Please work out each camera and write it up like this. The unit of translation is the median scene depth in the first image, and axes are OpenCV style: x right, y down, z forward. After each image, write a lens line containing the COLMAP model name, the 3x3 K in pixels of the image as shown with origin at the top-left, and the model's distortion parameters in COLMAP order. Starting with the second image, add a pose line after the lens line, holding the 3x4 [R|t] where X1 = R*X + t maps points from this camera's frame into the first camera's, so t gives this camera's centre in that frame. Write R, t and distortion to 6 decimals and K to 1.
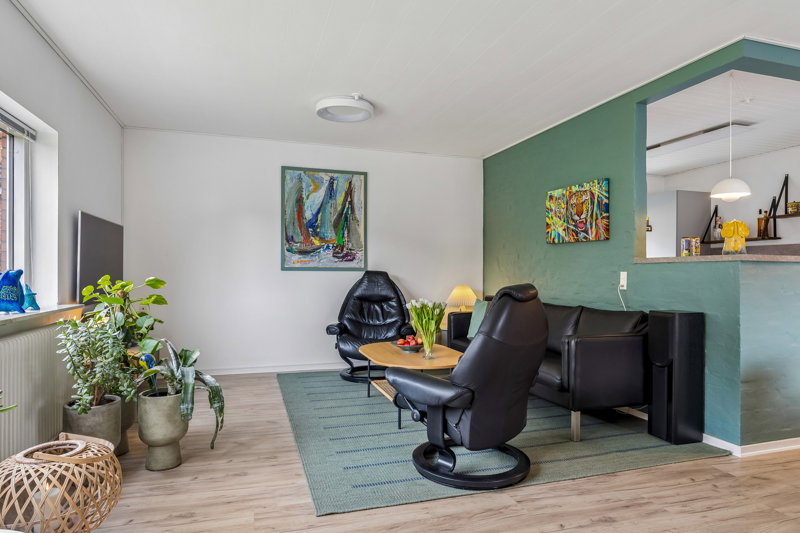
lens RADIAL K [[483.8, 0, 399.4], [0, 483.8, 269.5], [0, 0, 1]] dist [-0.000920, -0.000409]
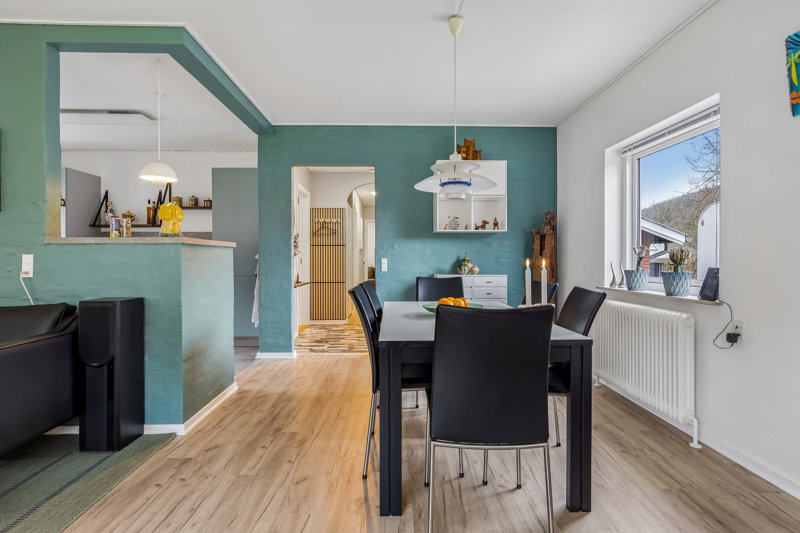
lens RADIAL K [[402.0, 0, 400.1], [0, 402.0, 259.9], [0, 0, 1]] dist [-0.005652, 0.002155]
pose [[0.281378, -0.011893, 0.959523, 0.019588], [-0.002117, 0.999913, 0.013015, 0.004498], [-0.959595, -0.005693, 0.281328, 0.300532]]
